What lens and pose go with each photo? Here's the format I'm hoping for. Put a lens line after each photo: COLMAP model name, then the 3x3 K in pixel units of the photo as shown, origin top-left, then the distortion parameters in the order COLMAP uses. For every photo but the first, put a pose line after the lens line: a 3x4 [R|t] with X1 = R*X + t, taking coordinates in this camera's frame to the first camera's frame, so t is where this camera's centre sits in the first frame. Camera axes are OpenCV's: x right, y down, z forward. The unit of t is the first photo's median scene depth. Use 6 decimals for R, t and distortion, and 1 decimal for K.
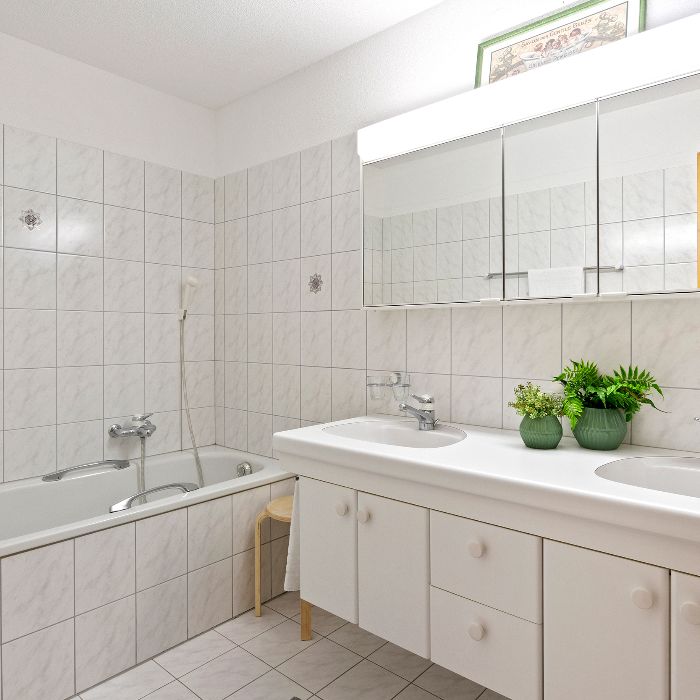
lens RADIAL K [[526.8, 0, 349.2], [0, 526.8, 347.2], [0, 0, 1]] dist [-0.011393, 0.004514]
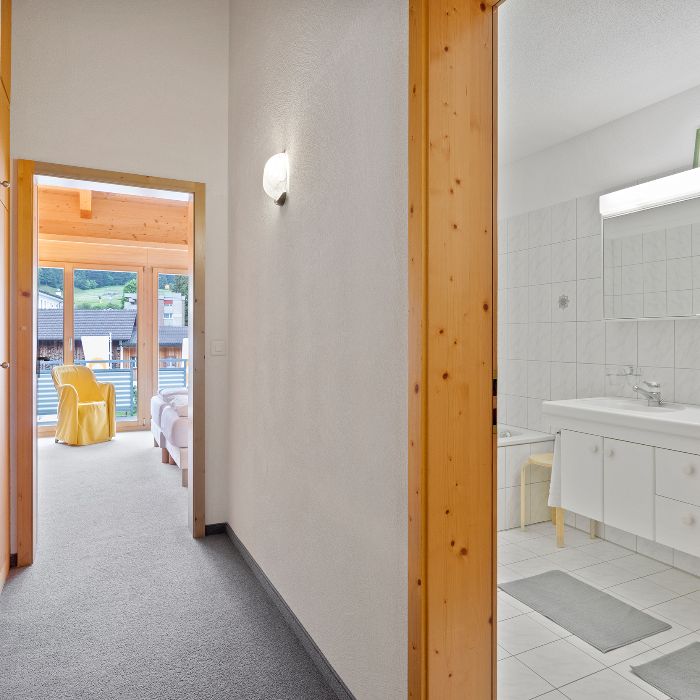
lens RADIAL K [[526.8, 0, 352.6], [0, 526.8, 345.6], [0, 0, 1]] dist [-0.011393, 0.004514]
pose [[0.927788, 0.003551, -0.373091, -0.074478], [-0.007622, 0.999926, -0.009437, 0.012426], [0.373030, 0.011599, 0.927747, -0.580593]]
